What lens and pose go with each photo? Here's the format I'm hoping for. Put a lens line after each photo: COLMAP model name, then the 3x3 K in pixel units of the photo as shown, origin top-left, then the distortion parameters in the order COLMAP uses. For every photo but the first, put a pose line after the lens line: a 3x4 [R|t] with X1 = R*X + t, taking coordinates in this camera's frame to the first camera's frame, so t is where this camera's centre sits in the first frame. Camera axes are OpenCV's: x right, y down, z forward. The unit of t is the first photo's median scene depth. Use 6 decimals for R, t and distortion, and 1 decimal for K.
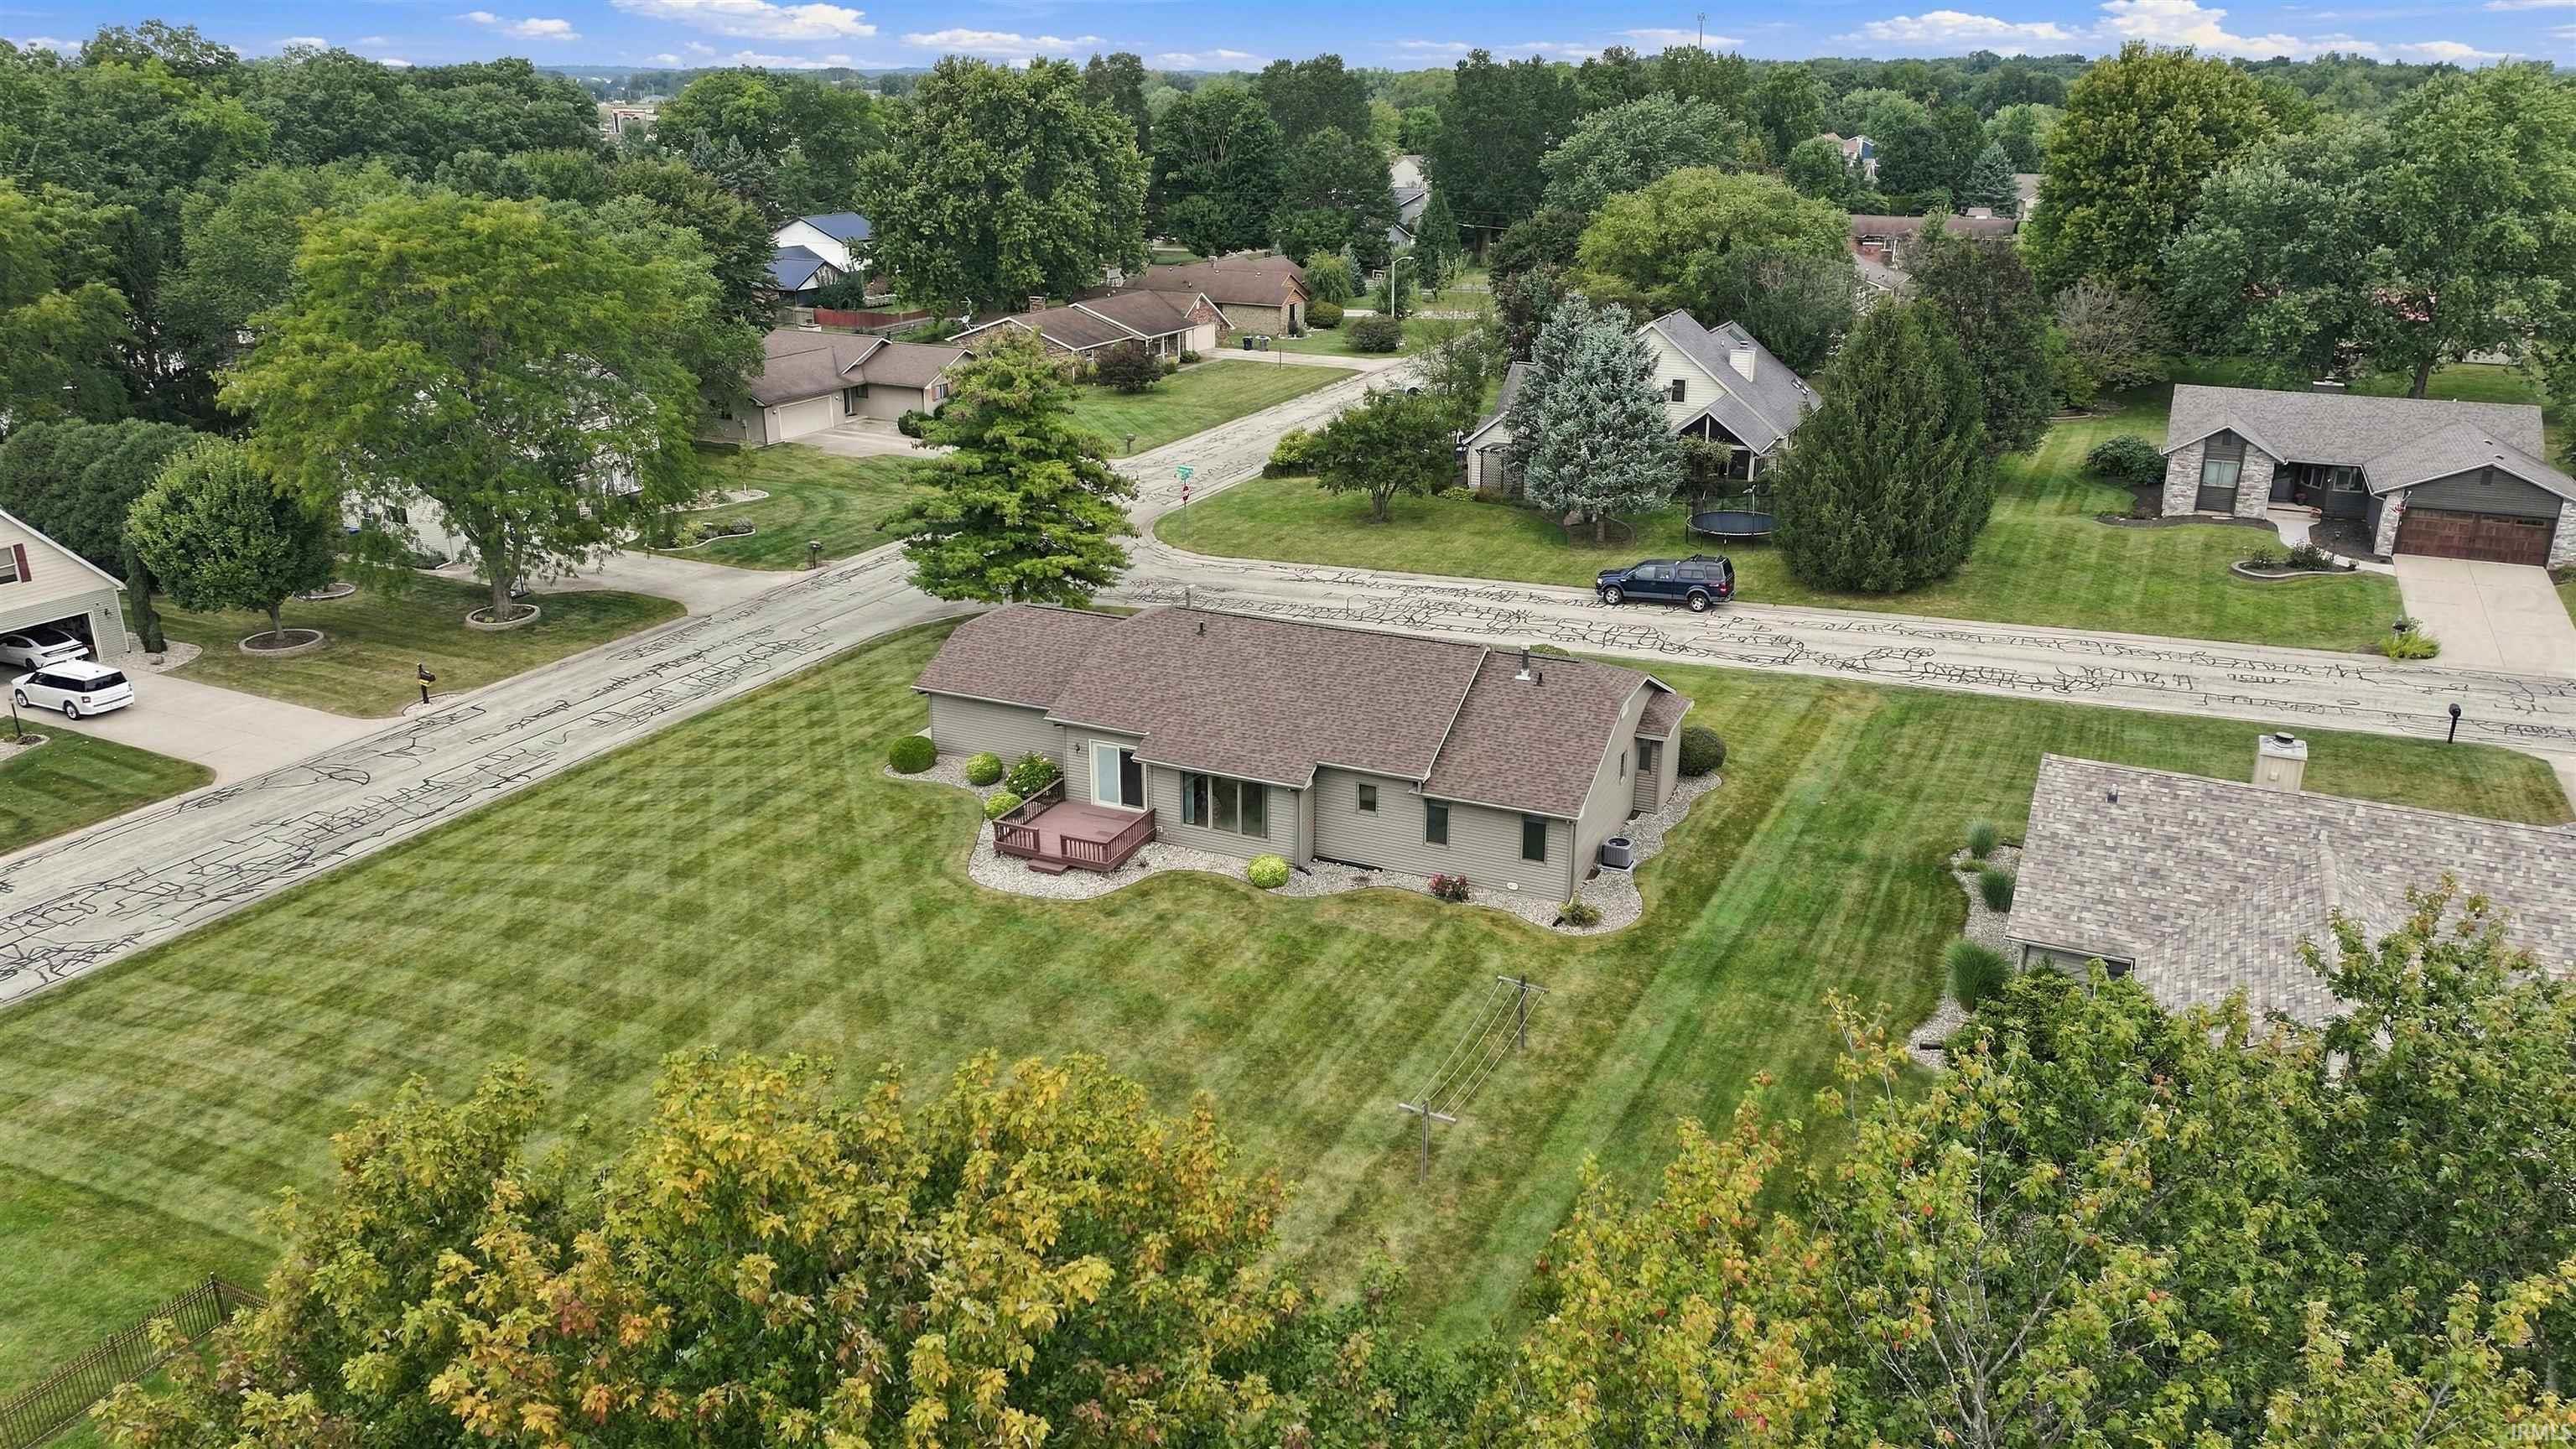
lens RADIAL K [[1809.3, 0, 1294.6], [0, 1809.3, 708.6], [0, 0, 1]] dist [0.002198, 0.009211]
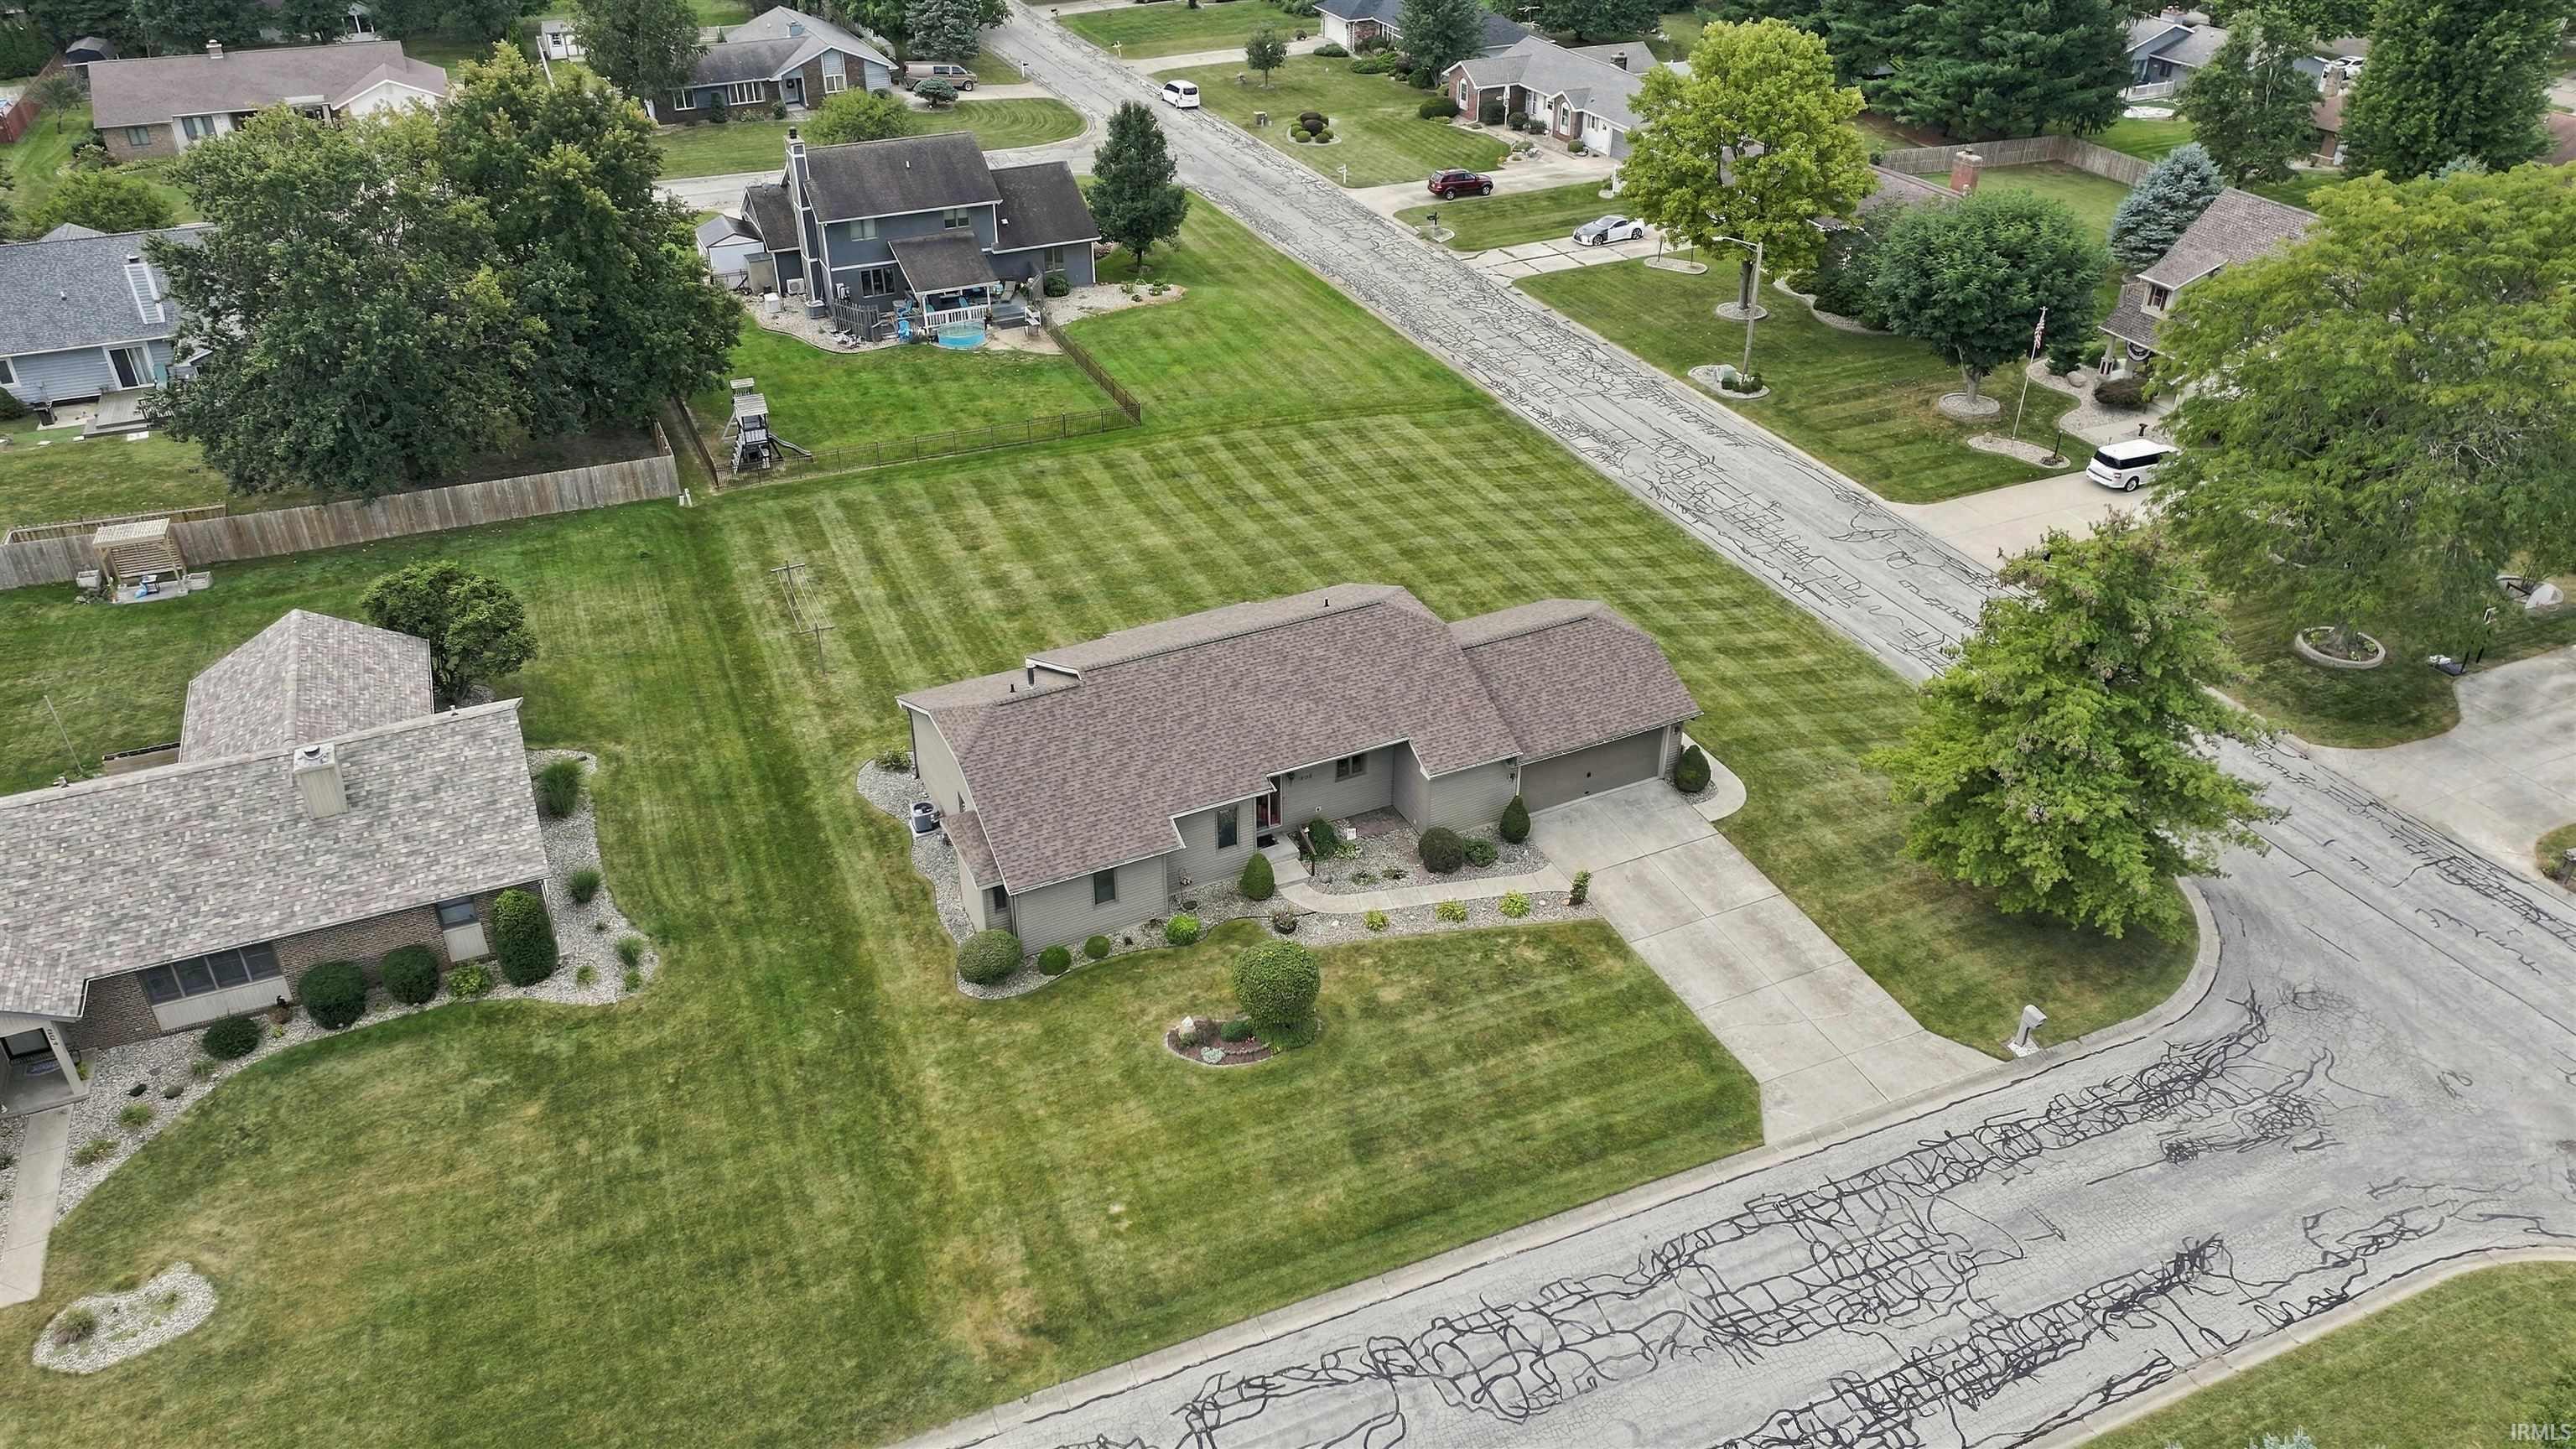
lens RADIAL K [[1809.3, 0, 1290.1], [0, 1809.3, 721.8], [0, 0, 1]] dist [0.002198, 0.009211]
pose [[-0.640713, 0.403656, -0.653107, 0.521228], [-0.255037, 0.690449, 0.676932, -0.543442], [0.724185, 0.600285, -0.339432, 1.069811]]
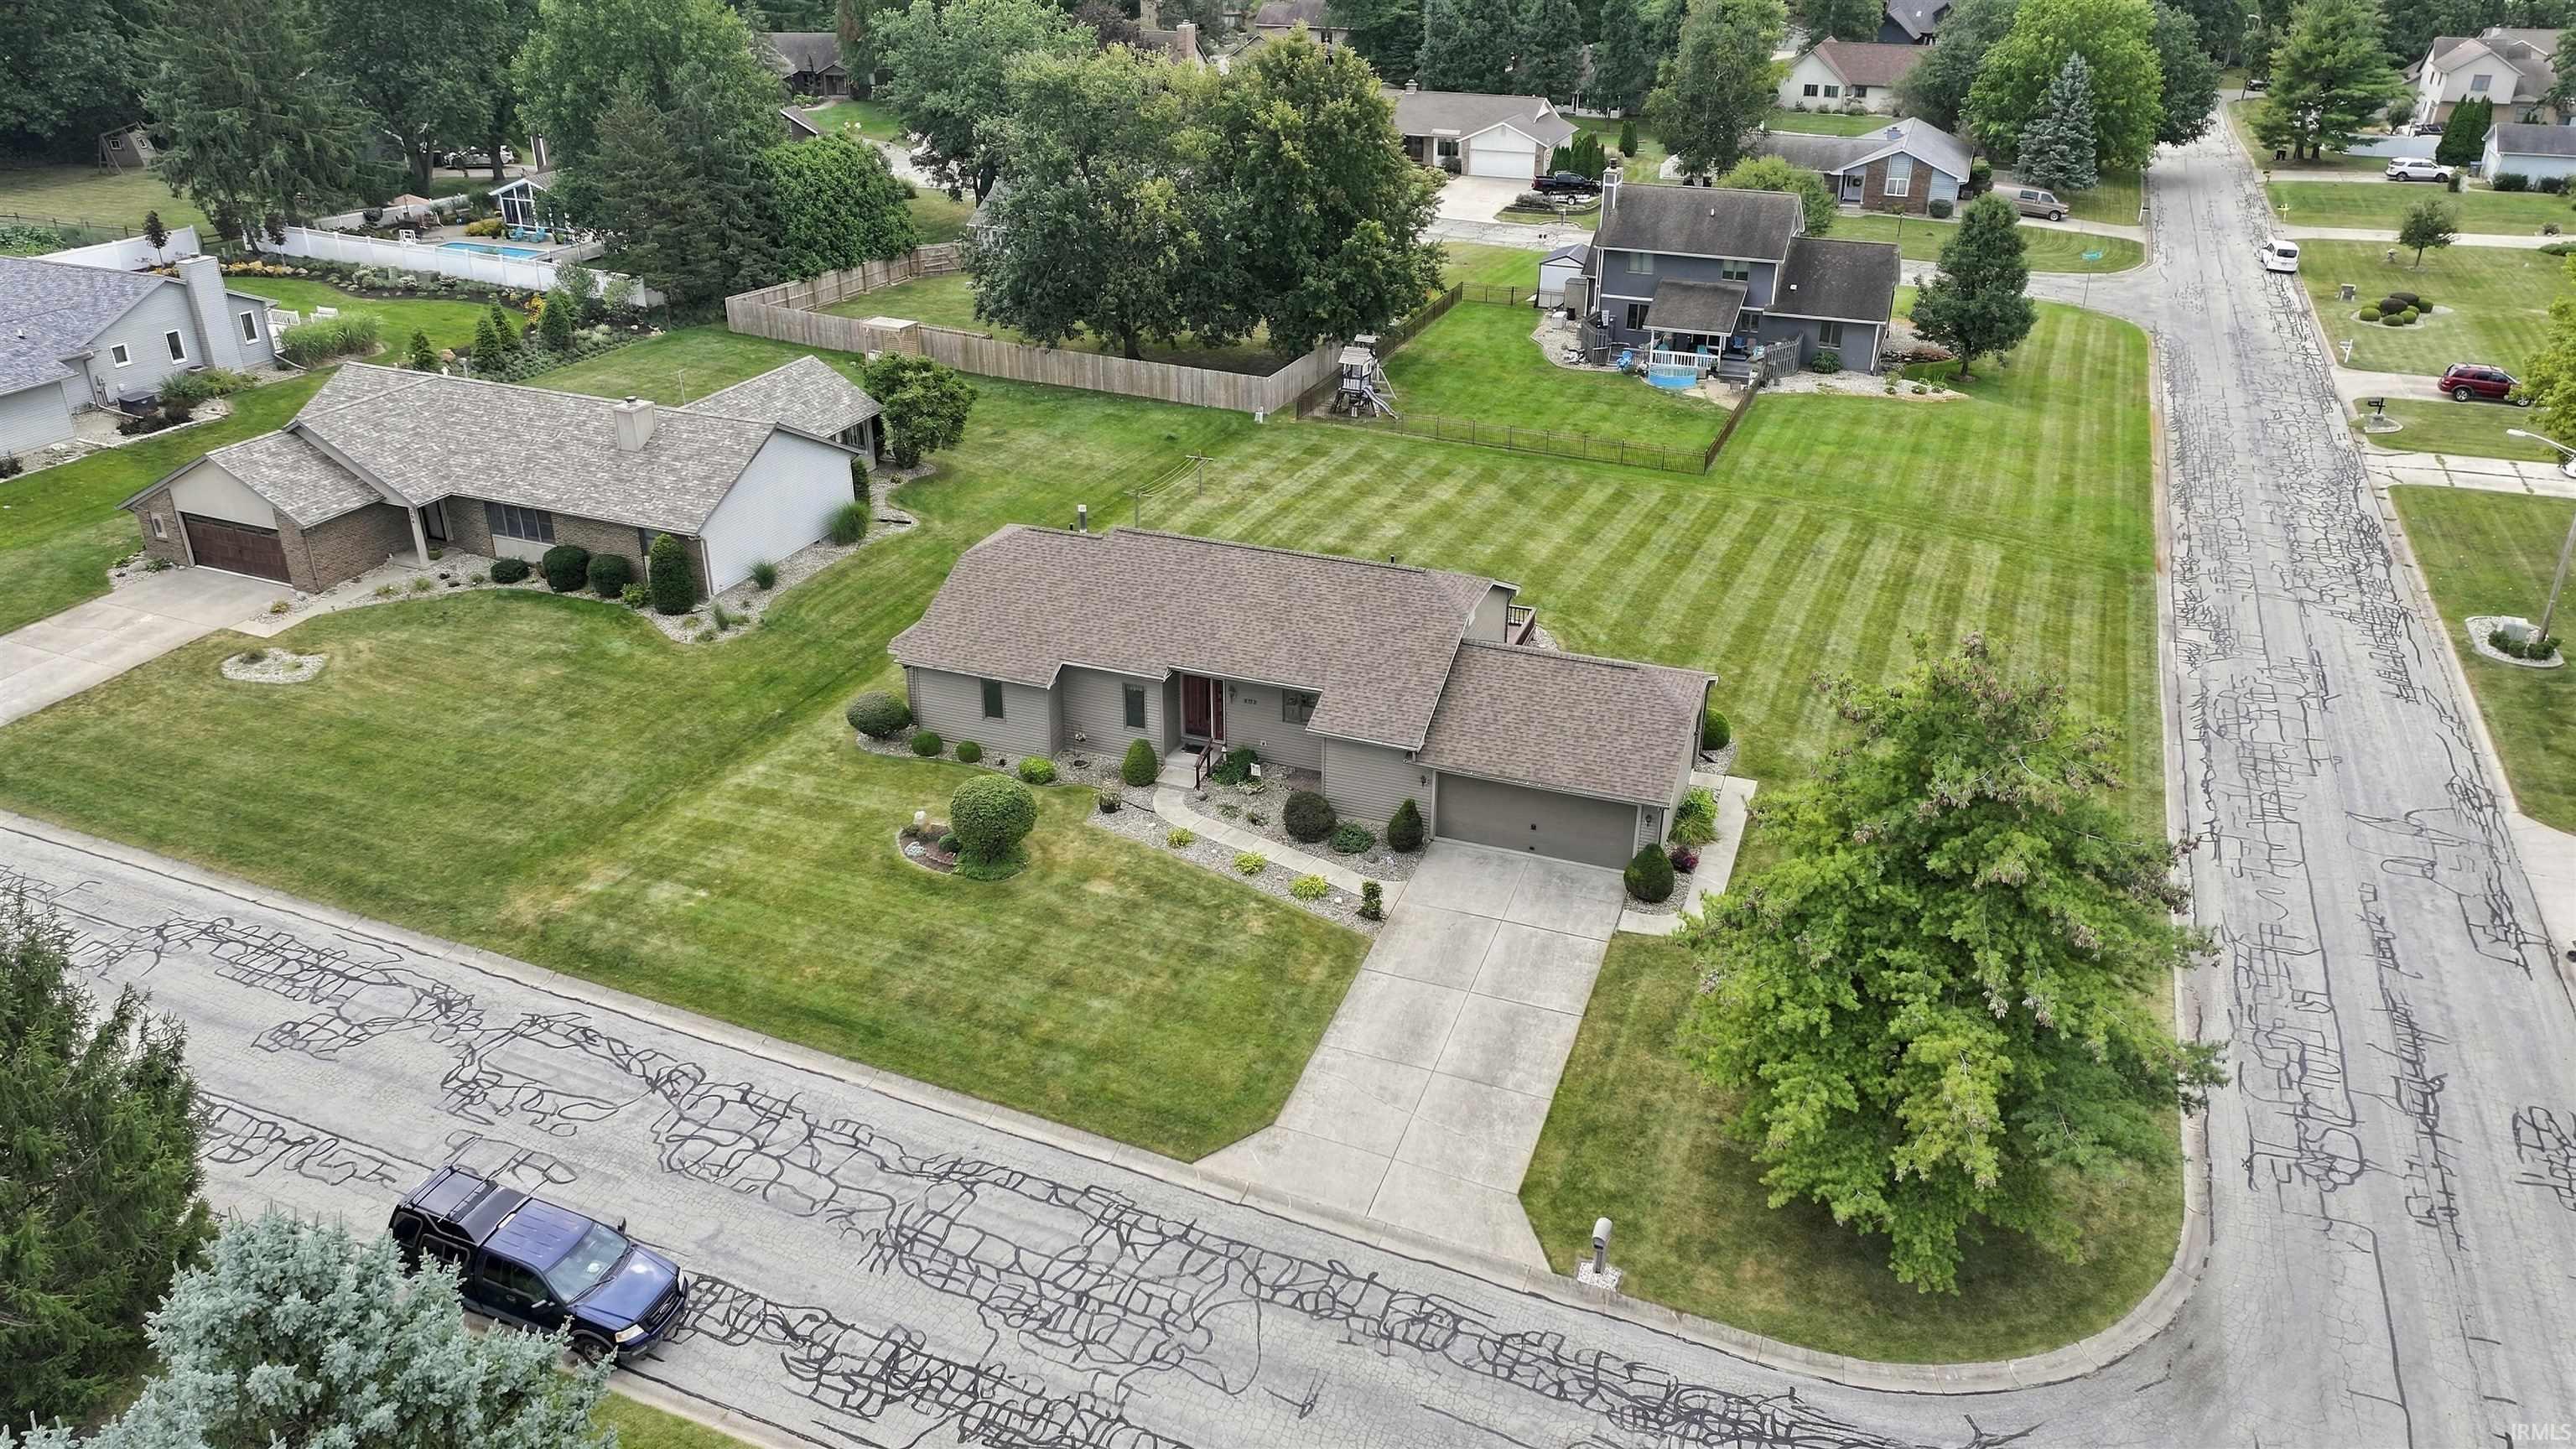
lens RADIAL K [[1809.3, 0, 1287.2], [0, 1809.3, 721.7], [0, 0, 1]] dist [0.002198, 0.009211]
pose [[-0.997950, 0.025909, -0.058514, 0.049815], [-0.023658, 0.700215, 0.713540, -0.532150], [0.059459, 0.713462, -0.698167, 1.354360]]
